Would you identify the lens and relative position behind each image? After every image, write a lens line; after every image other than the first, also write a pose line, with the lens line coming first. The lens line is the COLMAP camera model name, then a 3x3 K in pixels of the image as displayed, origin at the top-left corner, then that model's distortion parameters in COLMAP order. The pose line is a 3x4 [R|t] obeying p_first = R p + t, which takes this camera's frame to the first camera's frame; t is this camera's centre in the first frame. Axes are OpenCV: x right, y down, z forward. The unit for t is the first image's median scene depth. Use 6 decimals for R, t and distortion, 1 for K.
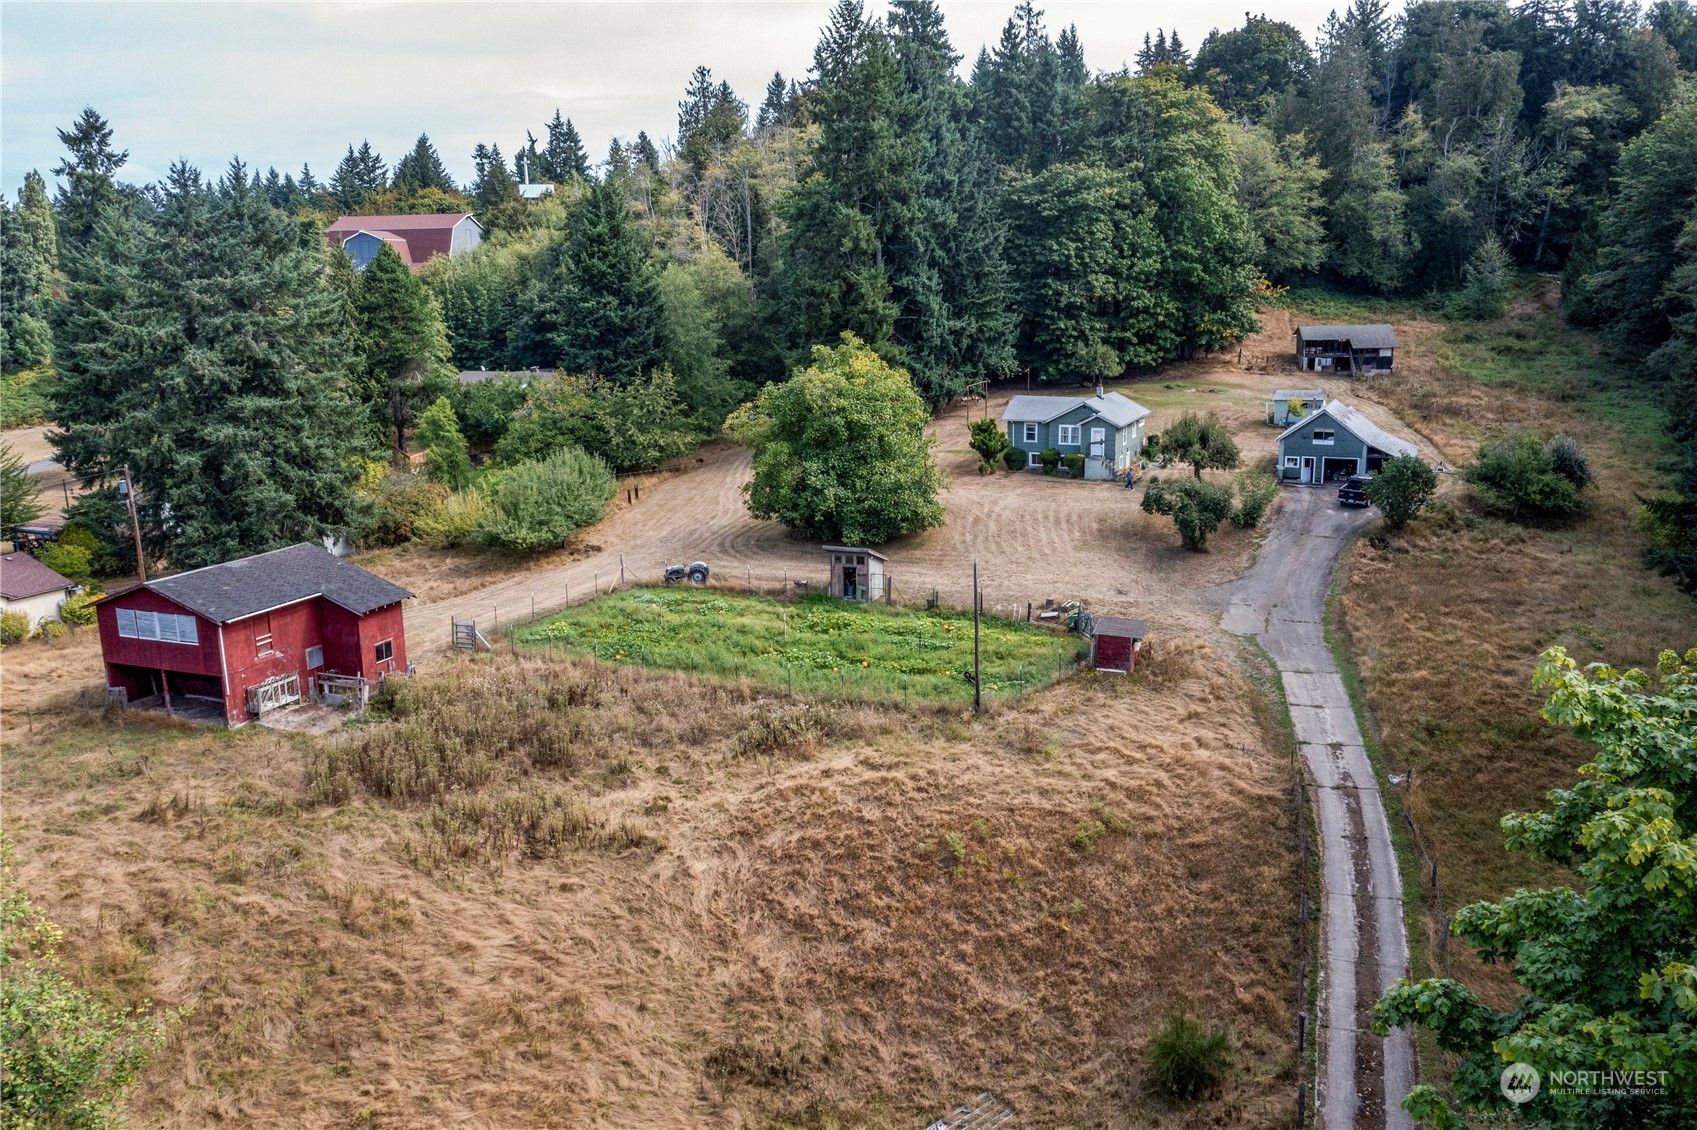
lens RADIAL K [[1319.1, 0, 842.5], [0, 1319.1, 599.7], [0, 0, 1]] dist [-0.001731, 0.008383]
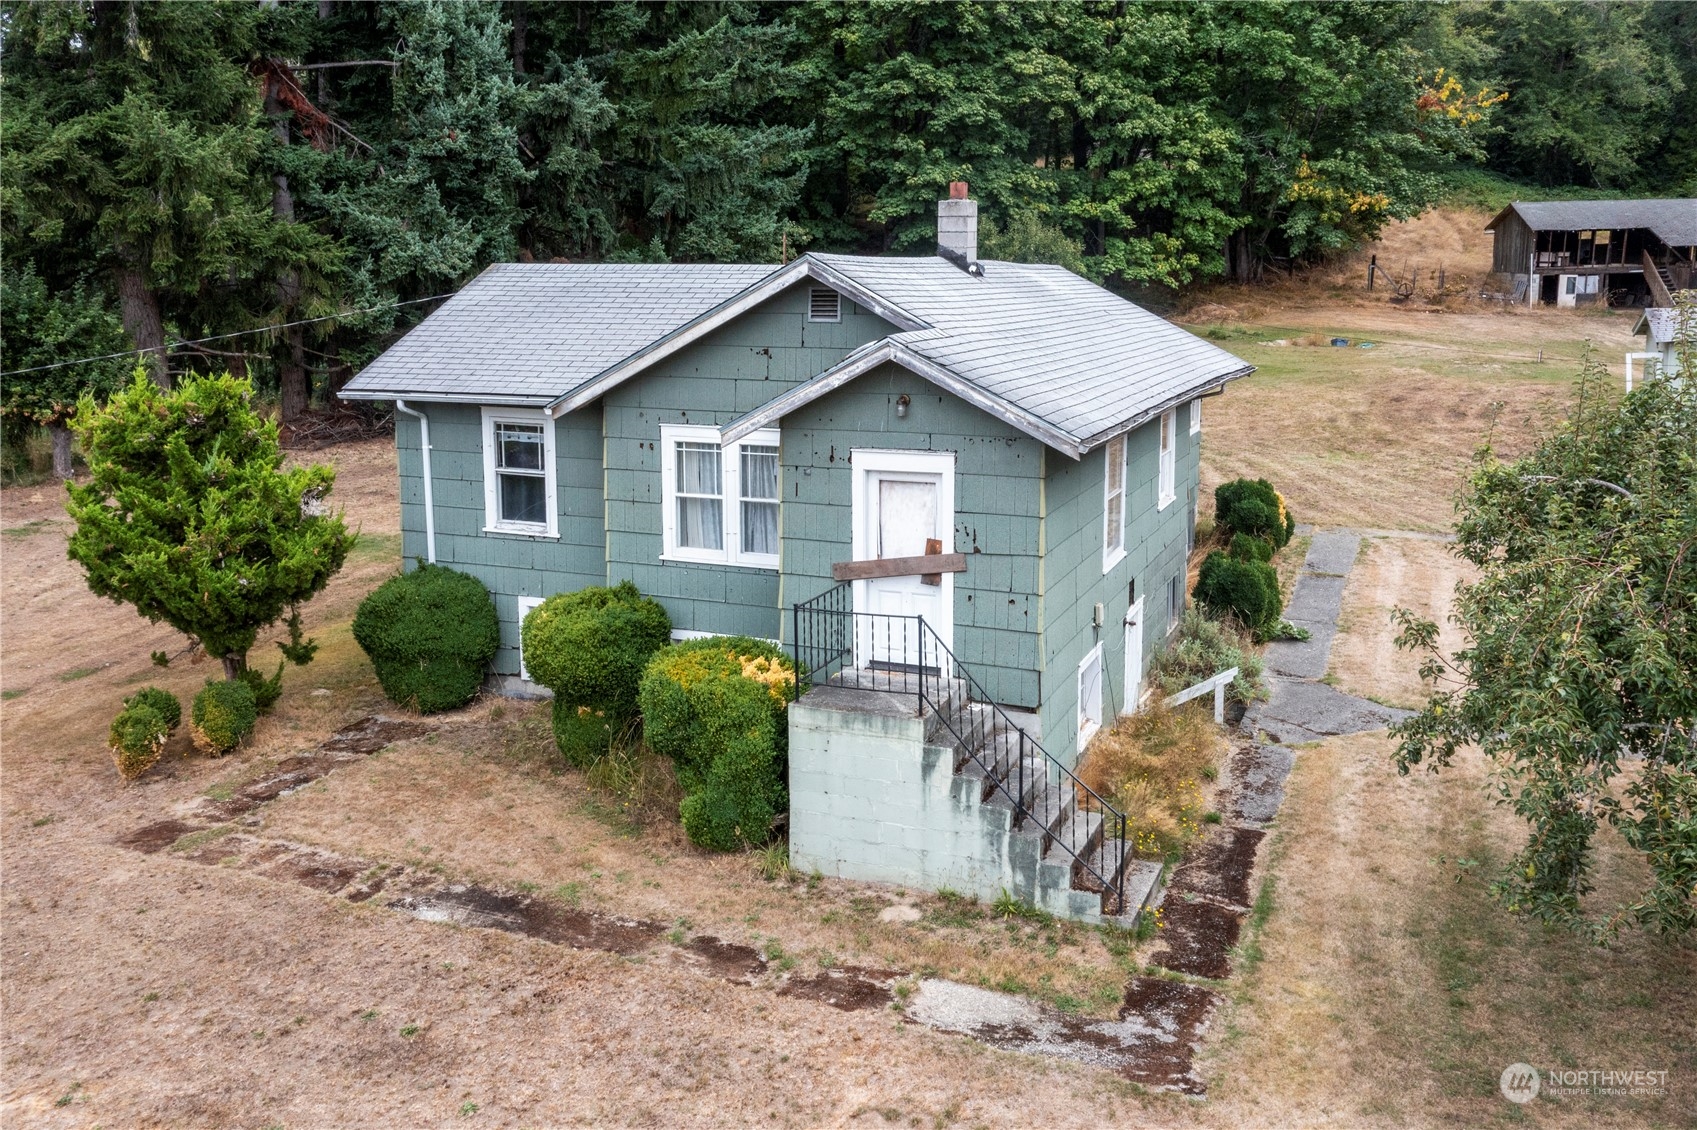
lens RADIAL K [[1363.1, 0, 848.5], [0, 1363.1, 565.0], [0, 0, 1]] dist [0.000622, -0.001872]
pose [[0.999589, 0.000990, 0.028637, 0.127970], [0.000086, 0.999295, -0.037547, -0.079478], [-0.028654, 0.037534, 0.998884, 0.603732]]
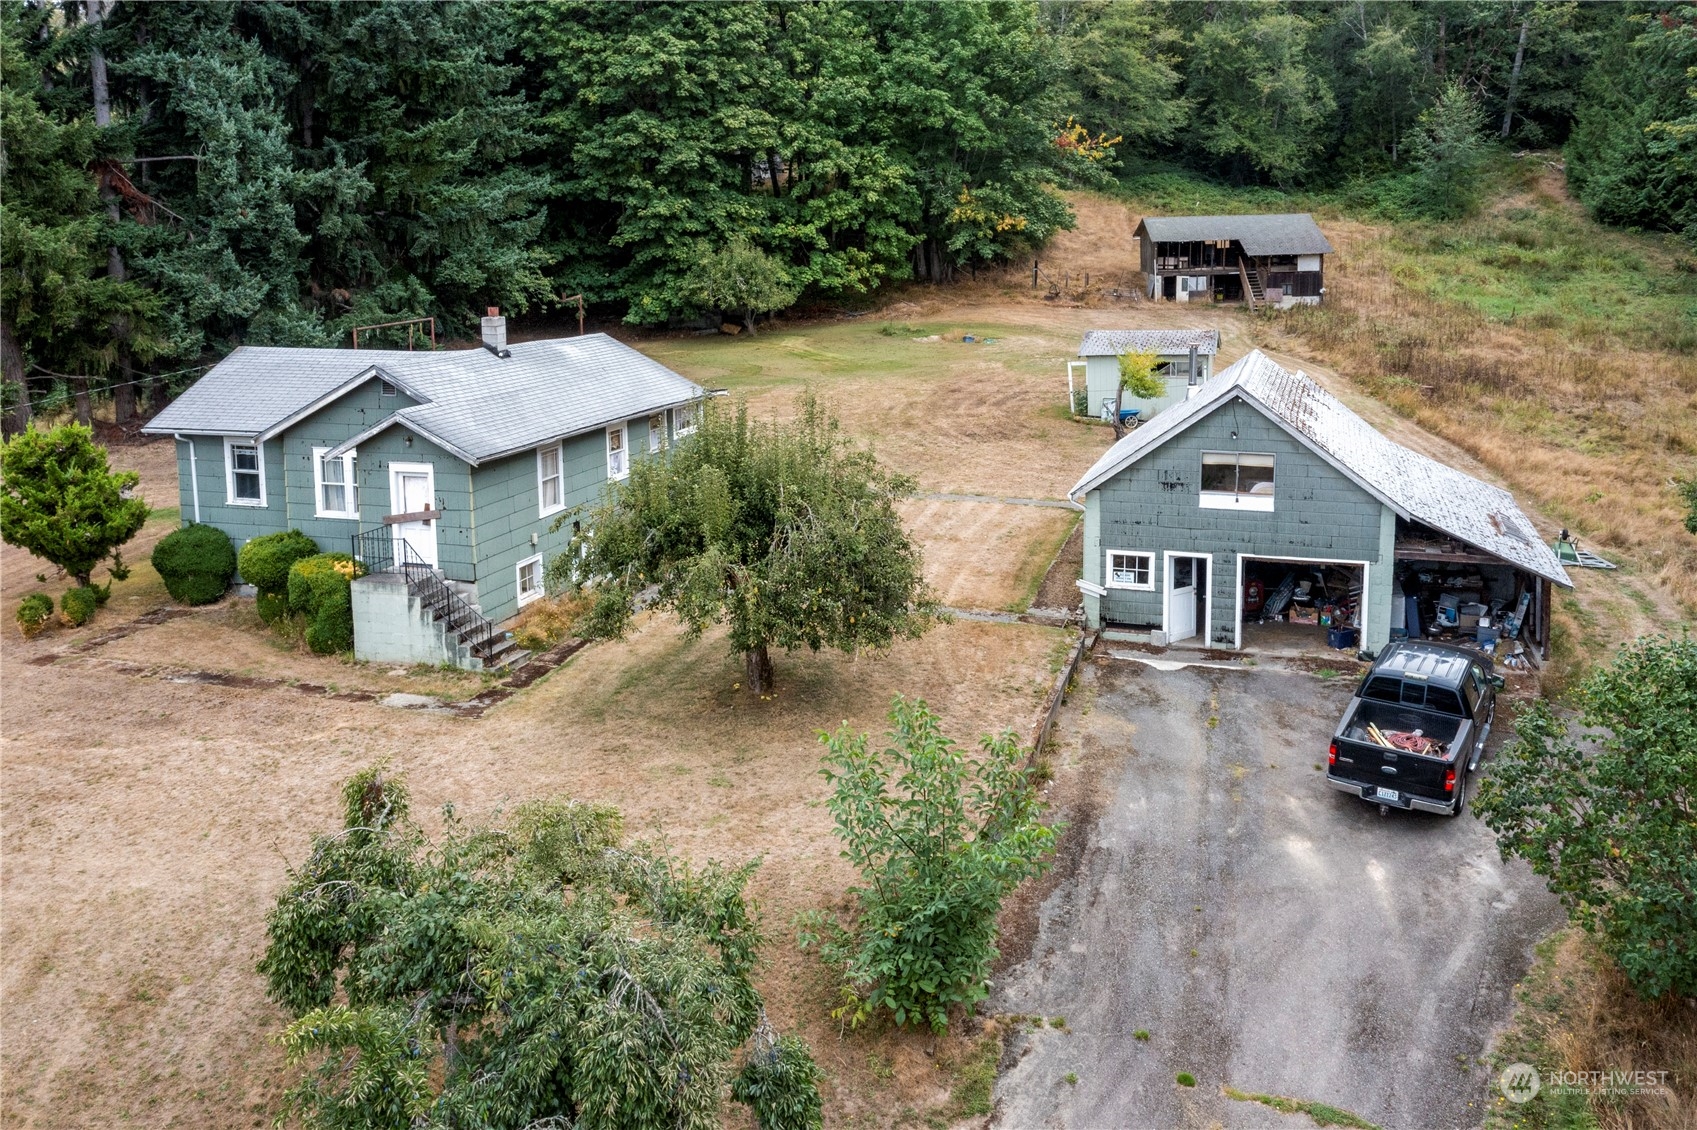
lens RADIAL K [[1388.6, 0, 854.0], [0, 1388.6, 479.1], [0, 0, 1]] dist [-0.000888, -0.001360]
pose [[0.992953, -0.021576, 0.116527, 0.172481], [0.029580, 0.997287, -0.067403, -0.073181], [-0.114757, 0.070375, 0.990898, 0.494592]]
